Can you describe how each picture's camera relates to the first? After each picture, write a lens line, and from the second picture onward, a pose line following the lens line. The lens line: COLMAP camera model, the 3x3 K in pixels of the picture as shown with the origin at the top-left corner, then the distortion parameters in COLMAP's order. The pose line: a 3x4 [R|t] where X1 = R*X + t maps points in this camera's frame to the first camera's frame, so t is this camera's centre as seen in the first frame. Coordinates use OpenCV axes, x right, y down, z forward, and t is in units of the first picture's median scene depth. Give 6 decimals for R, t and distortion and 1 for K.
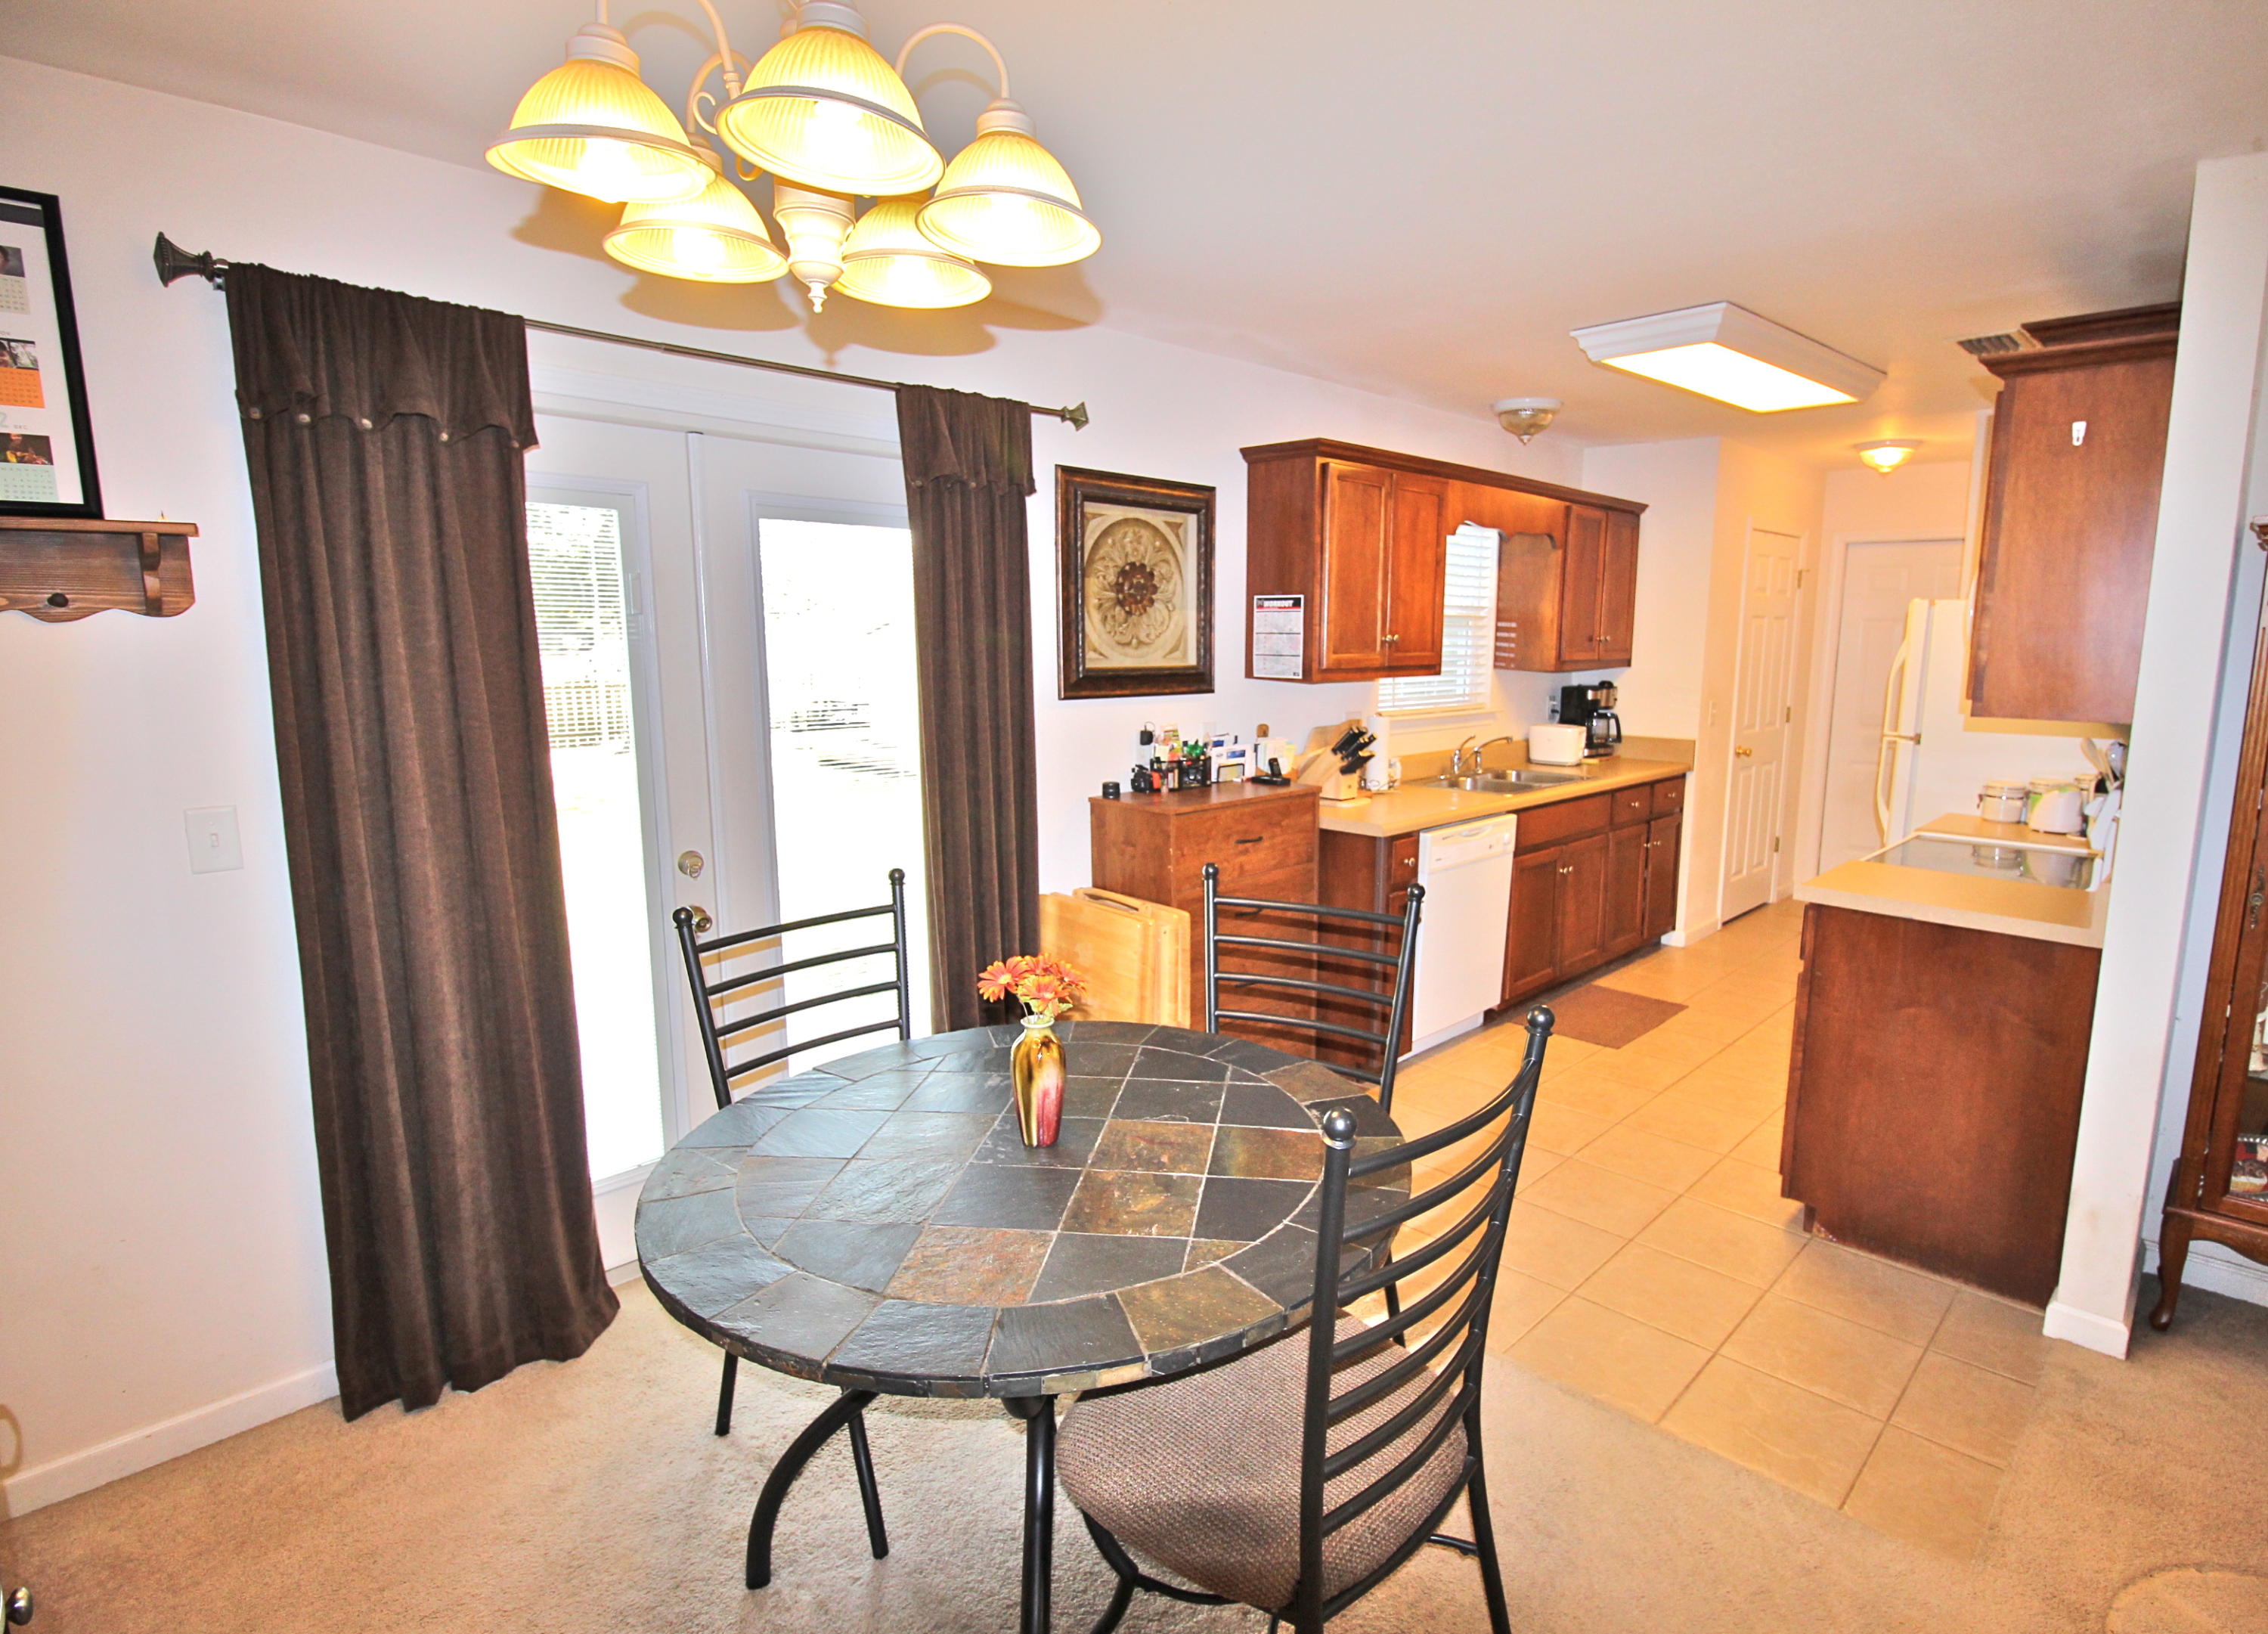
lens RADIAL K [[1151.1, 0, 1134.0], [0, 1151.1, 817.0], [0, 0, 1]] dist [-0.000896, -0.000544]
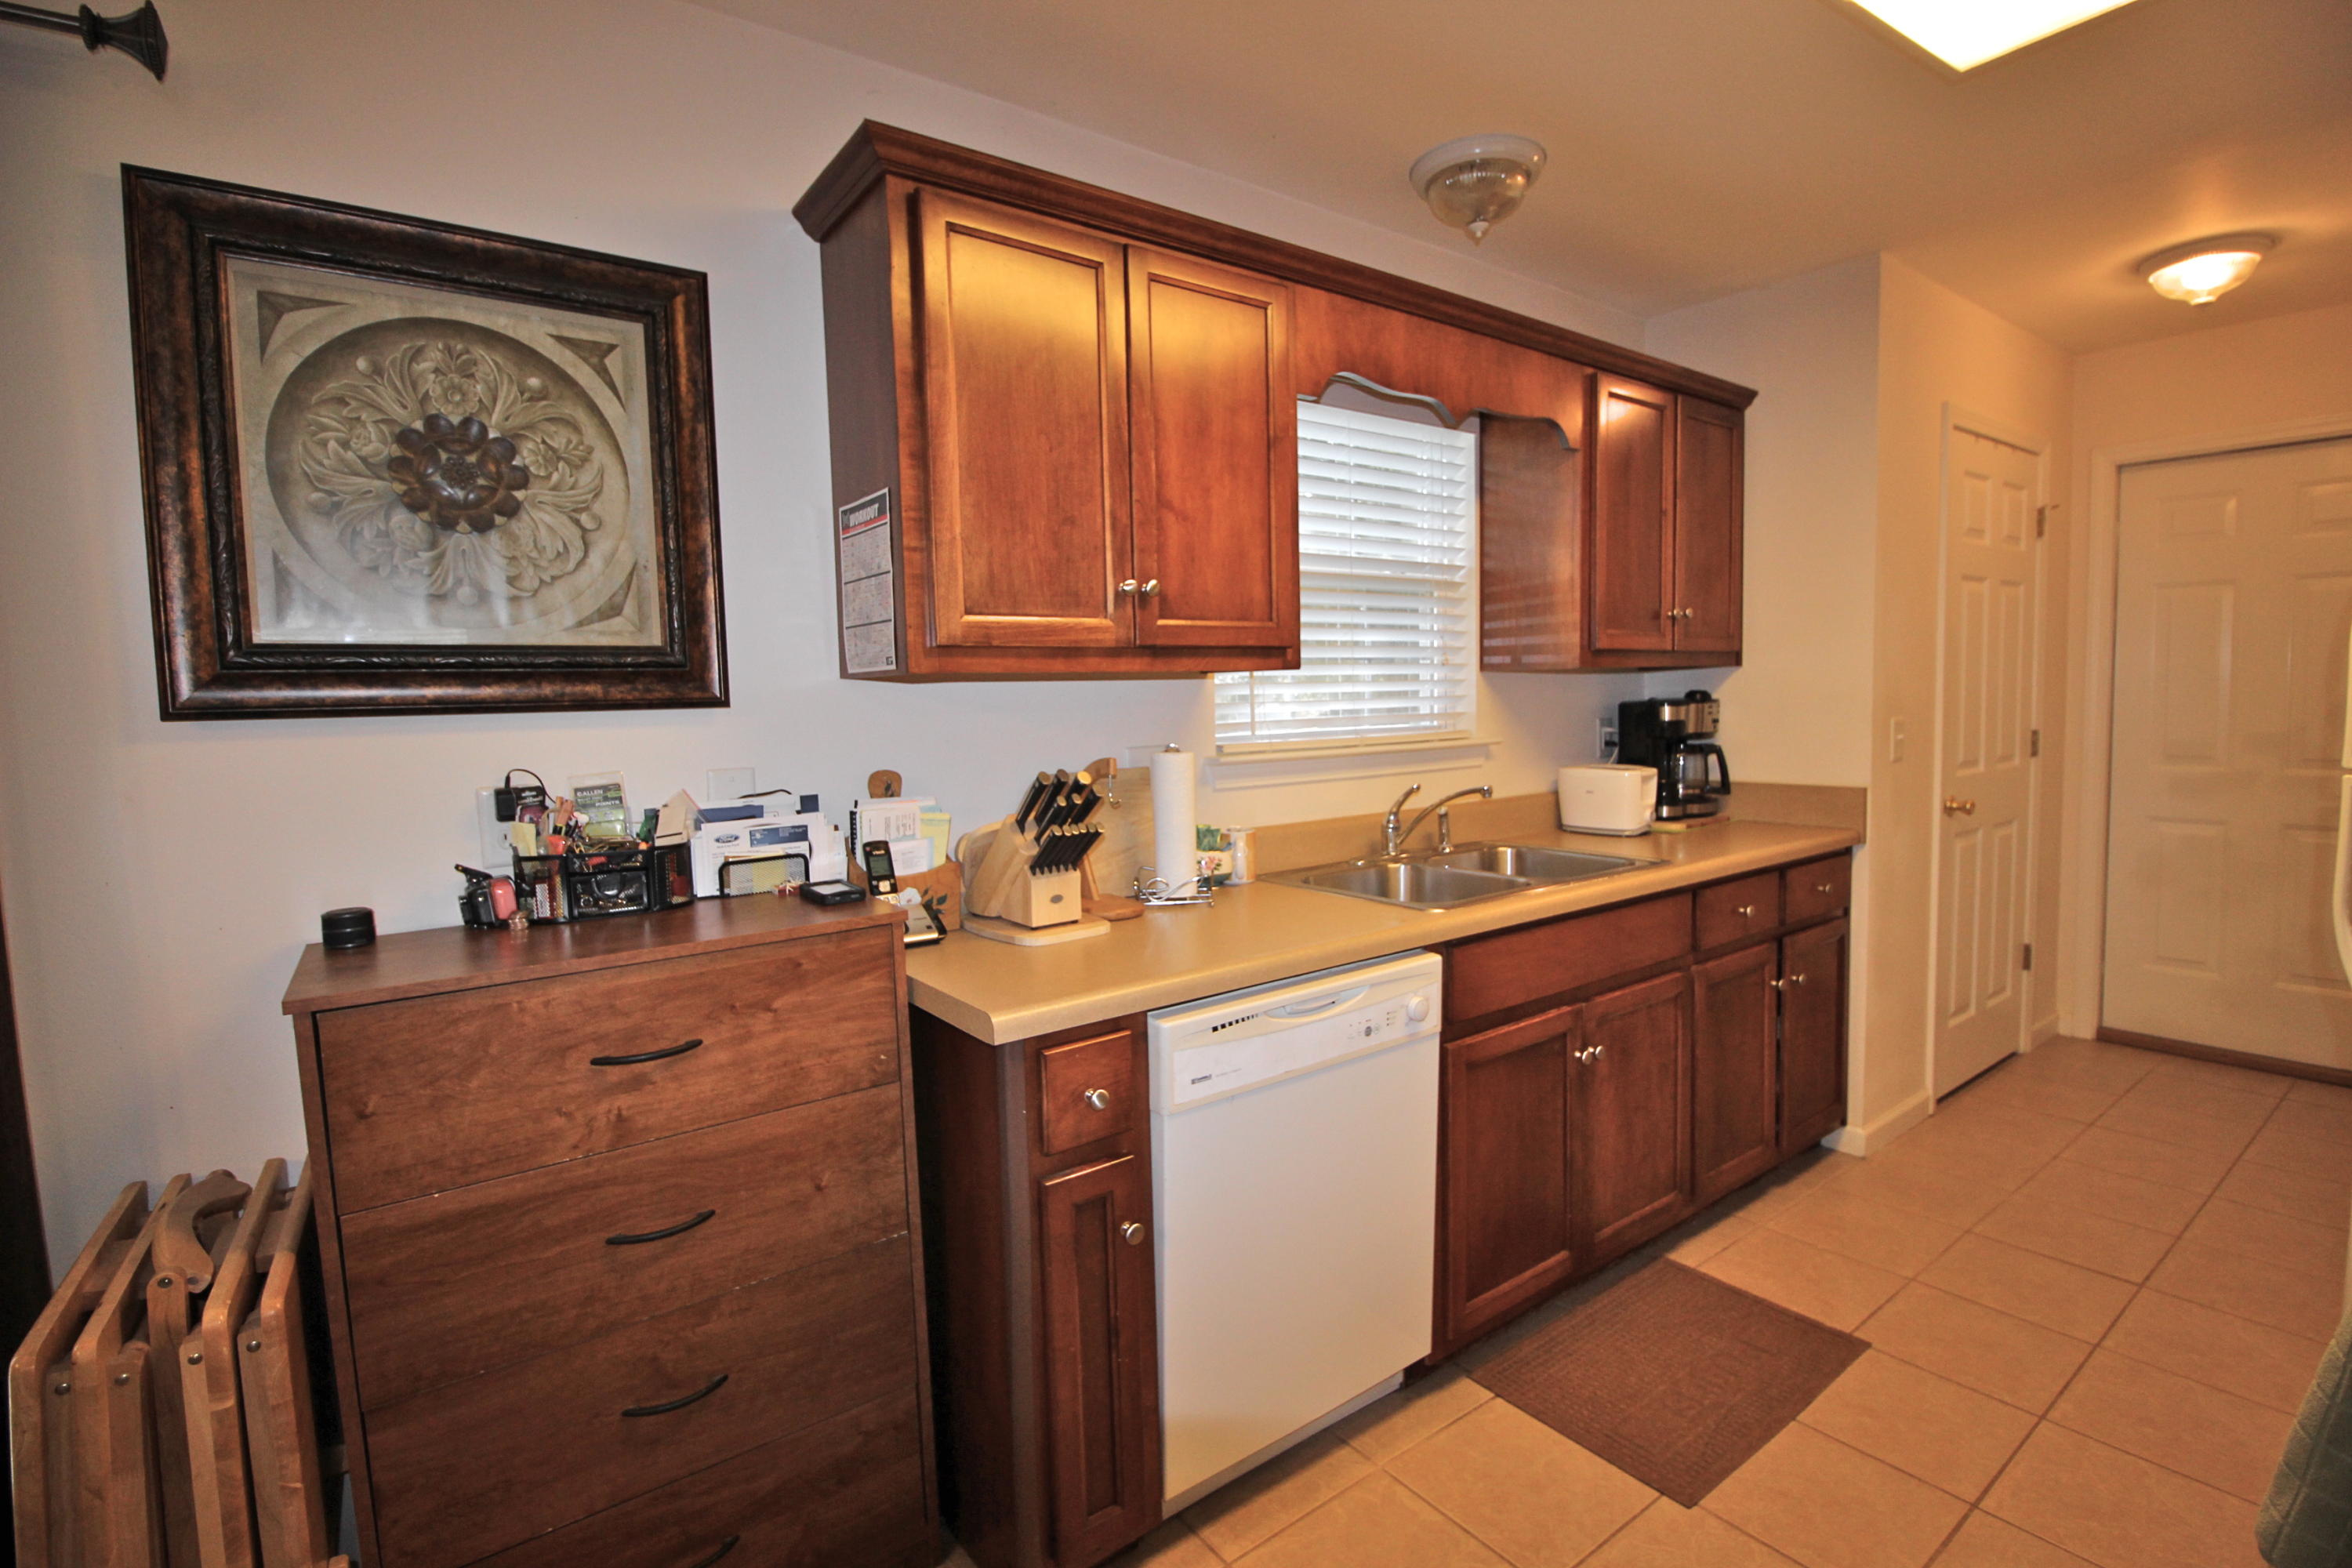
lens RADIAL K [[1058.0, 0, 1176.0], [0, 1058.0, 784.0], [0, 0, 1]] dist [0.000448, -0.015162]
pose [[0.988637, -0.015710, -0.149499, 0.257553], [0.004229, 0.997037, -0.076806, -0.034131], [0.150263, 0.075301, 0.985774, 0.490631]]
